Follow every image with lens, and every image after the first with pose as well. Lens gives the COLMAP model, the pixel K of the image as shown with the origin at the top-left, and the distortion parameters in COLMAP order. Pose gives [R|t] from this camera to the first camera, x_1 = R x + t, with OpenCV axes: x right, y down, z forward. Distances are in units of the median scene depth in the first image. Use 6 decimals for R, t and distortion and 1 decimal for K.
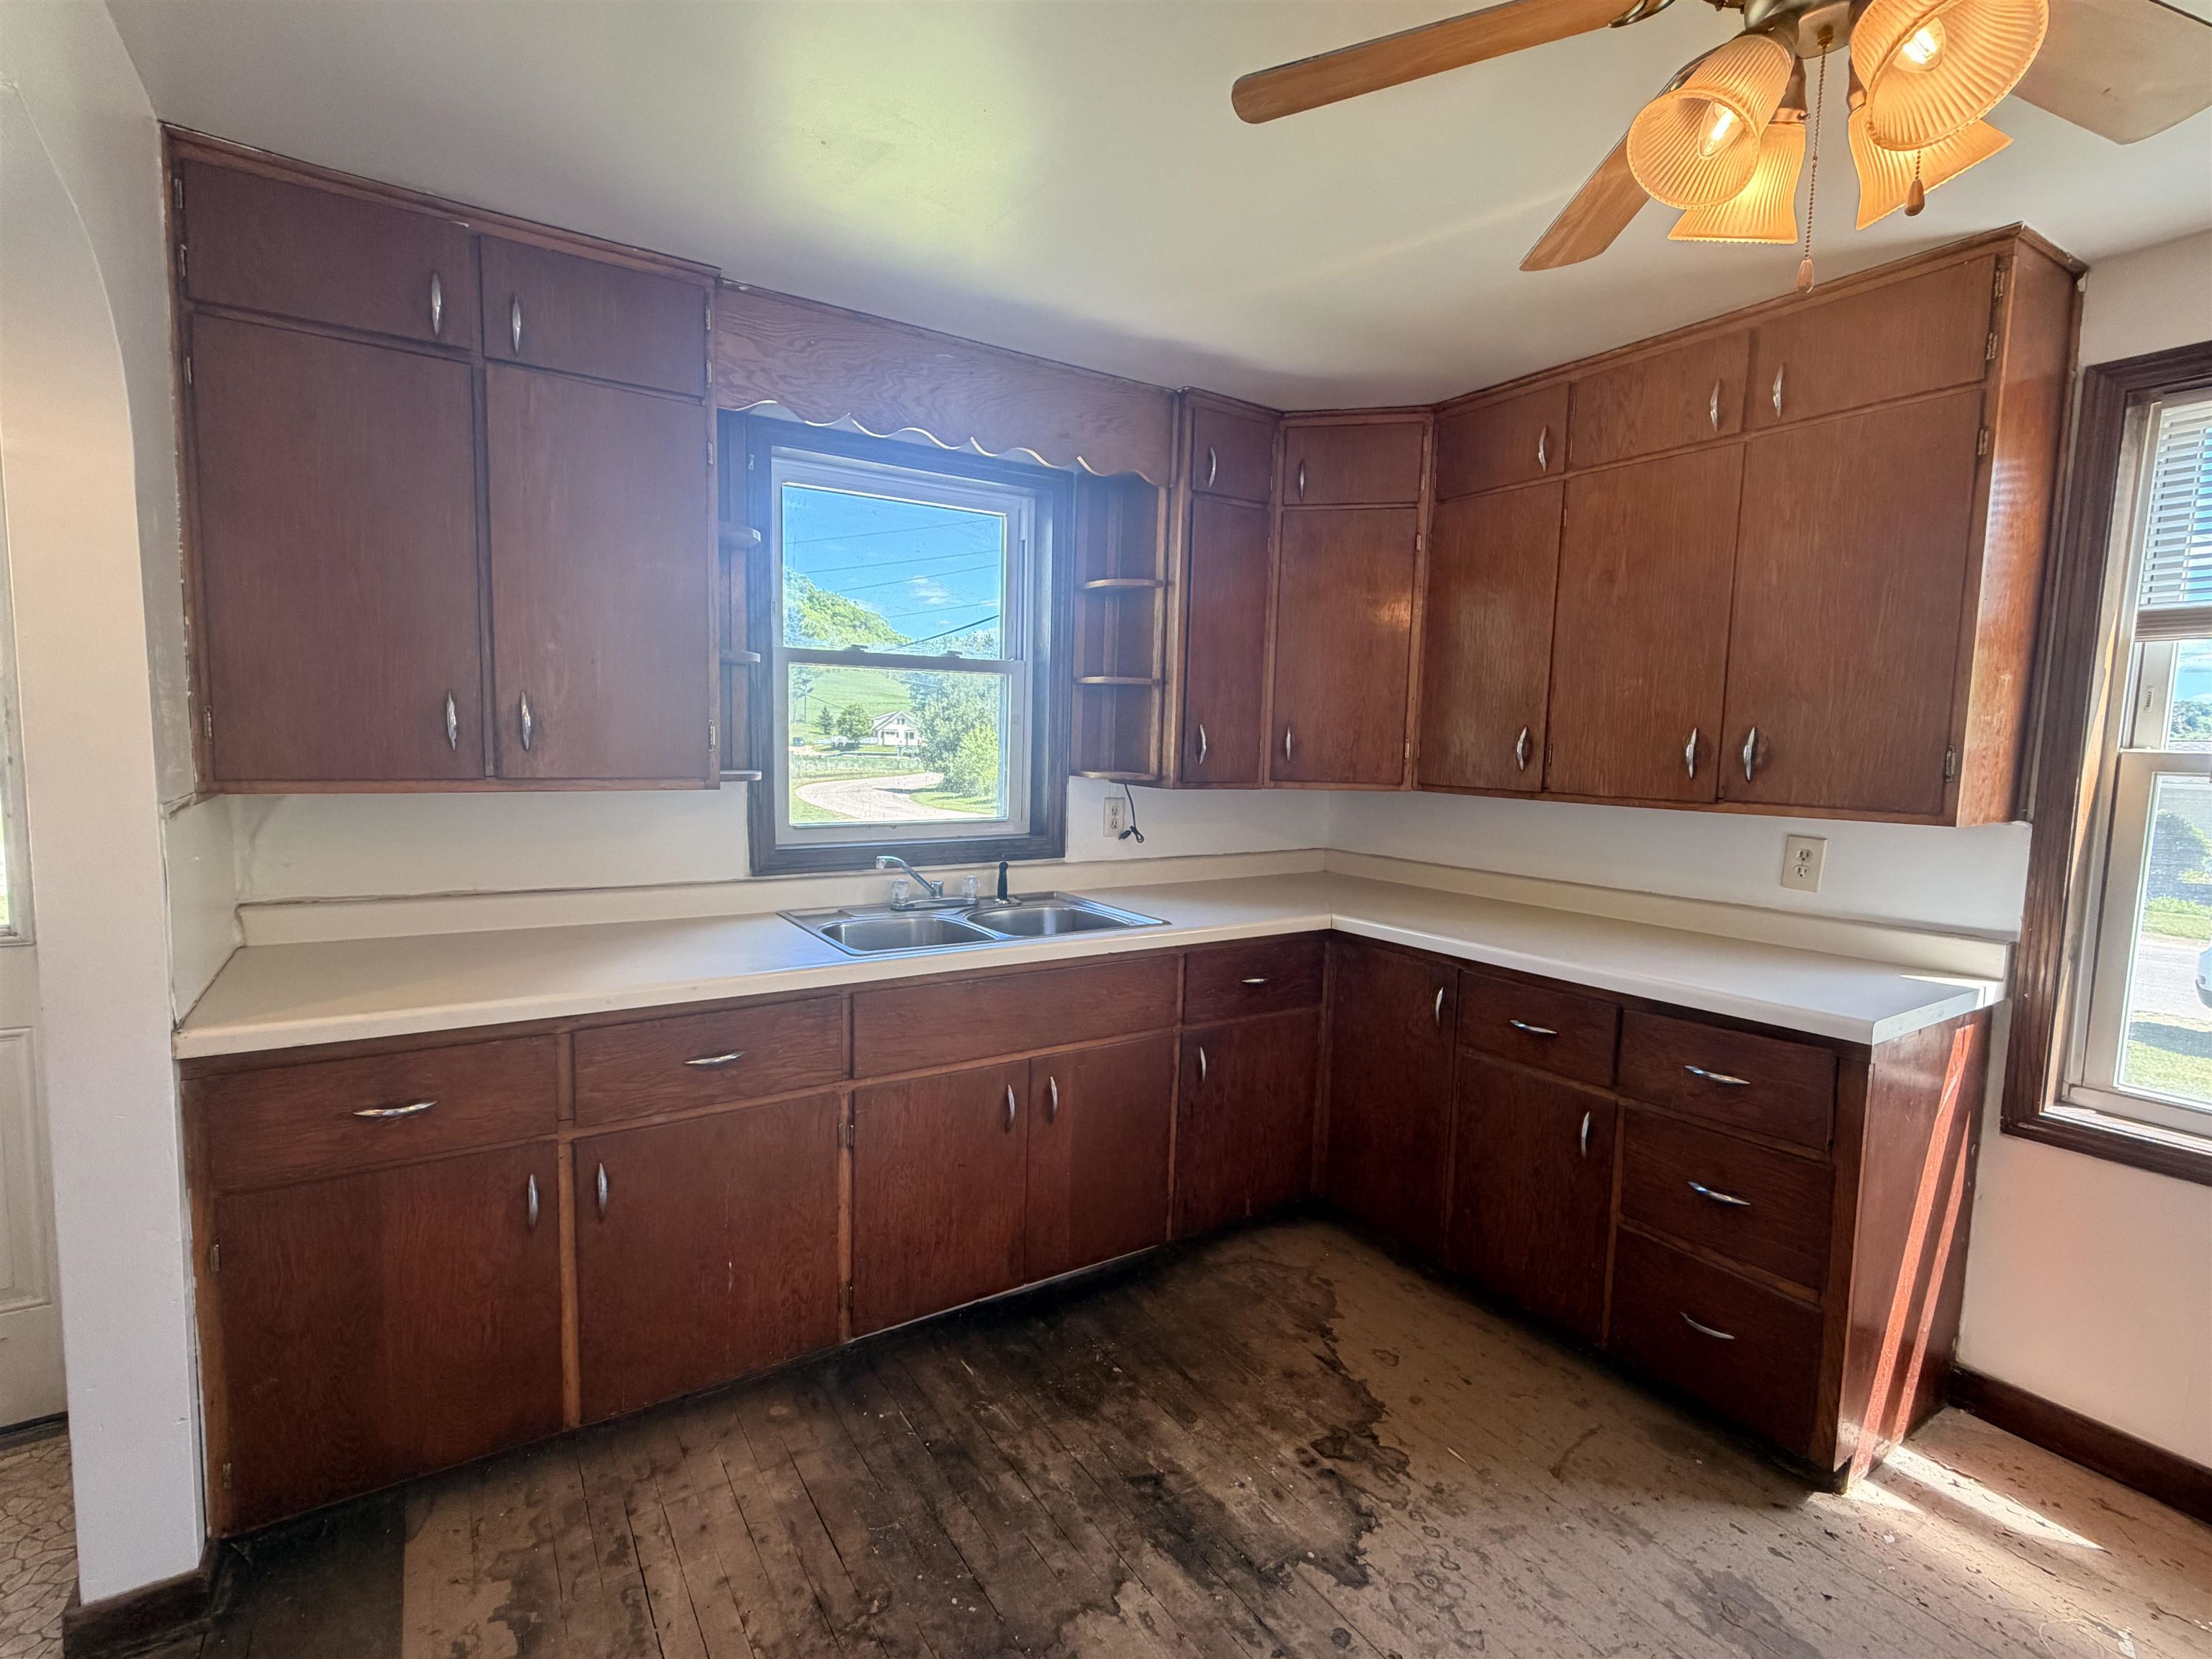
lens RADIAL K [[1015.6, 0, 1066.0], [0, 1015.6, 828.3], [0, 0, 1]] dist [-0.000575, -0.000266]
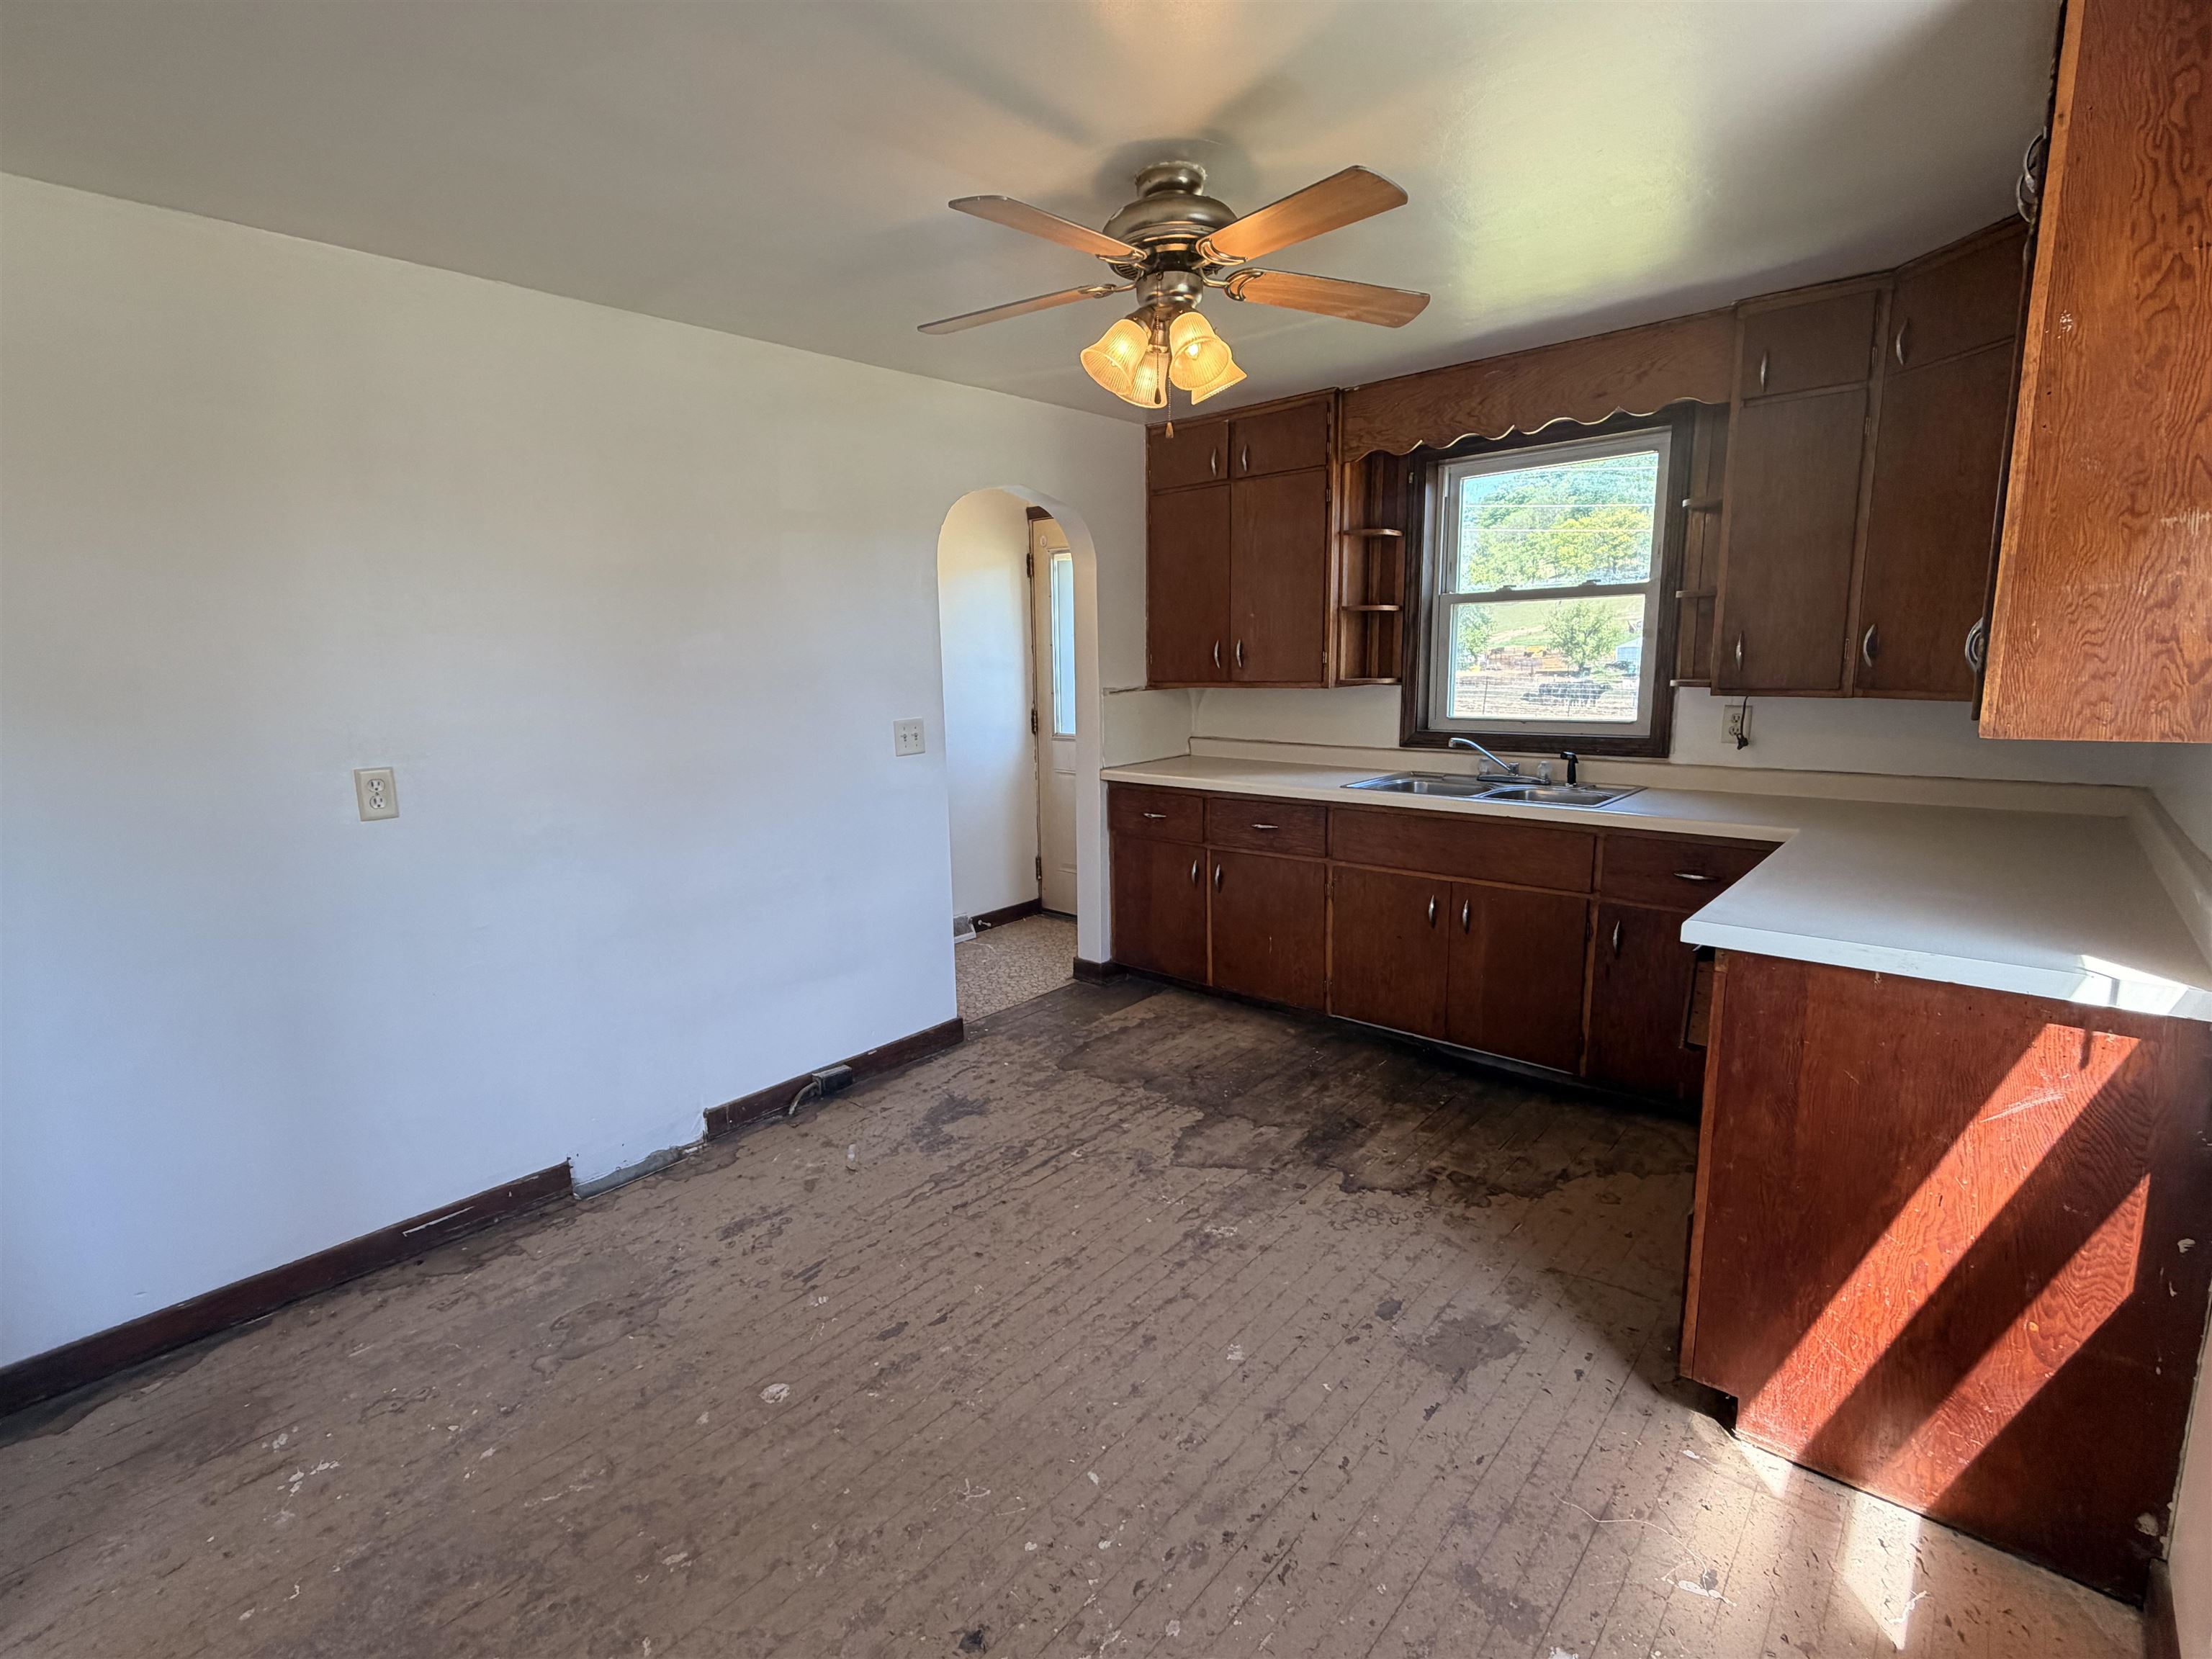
lens RADIAL K [[1015.6, 0, 1066.0], [0, 1015.6, 828.3], [0, 0, 1]] dist [-0.000575, -0.000266]
pose [[0.254943, 0.135341, -0.957438, 1.345670], [-0.062877, 0.990381, 0.123255, 0.013464], [0.964910, 0.028778, 0.261000, 0.124102]]
